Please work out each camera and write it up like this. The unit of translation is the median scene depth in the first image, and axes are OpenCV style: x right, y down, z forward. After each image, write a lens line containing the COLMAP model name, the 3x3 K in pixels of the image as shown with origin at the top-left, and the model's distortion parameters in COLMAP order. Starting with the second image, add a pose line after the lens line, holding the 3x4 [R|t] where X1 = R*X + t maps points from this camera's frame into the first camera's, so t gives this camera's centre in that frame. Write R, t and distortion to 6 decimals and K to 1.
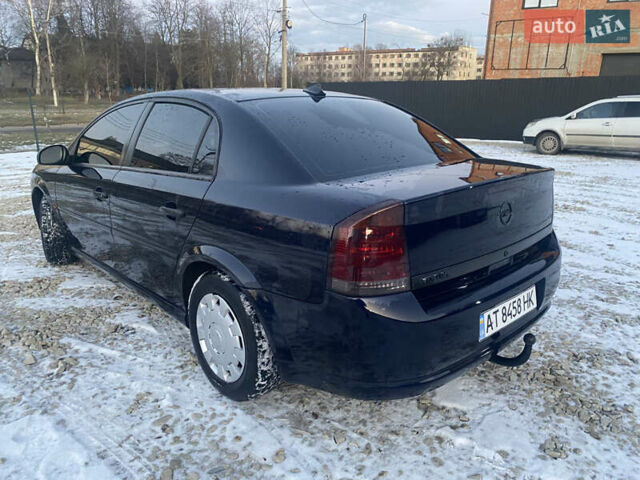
lens RADIAL K [[493.1, 0, 320.0], [0, 493.1, 240.0], [0, 0, 1]] dist [-0.000670, -0.000219]
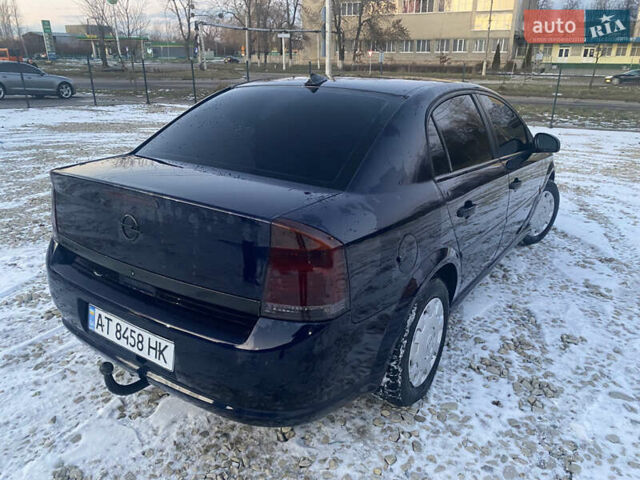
lens RADIAL K [[493.1, 0, 320.0], [0, 493.1, 240.0], [0, 0, 1]] dist [-0.000670, -0.000219]
pose [[0.224440, 0.327357, -0.917858, 1.225171], [-0.286516, 0.922424, 0.258925, -0.347568], [0.931416, 0.204868, 0.300822, 1.015398]]
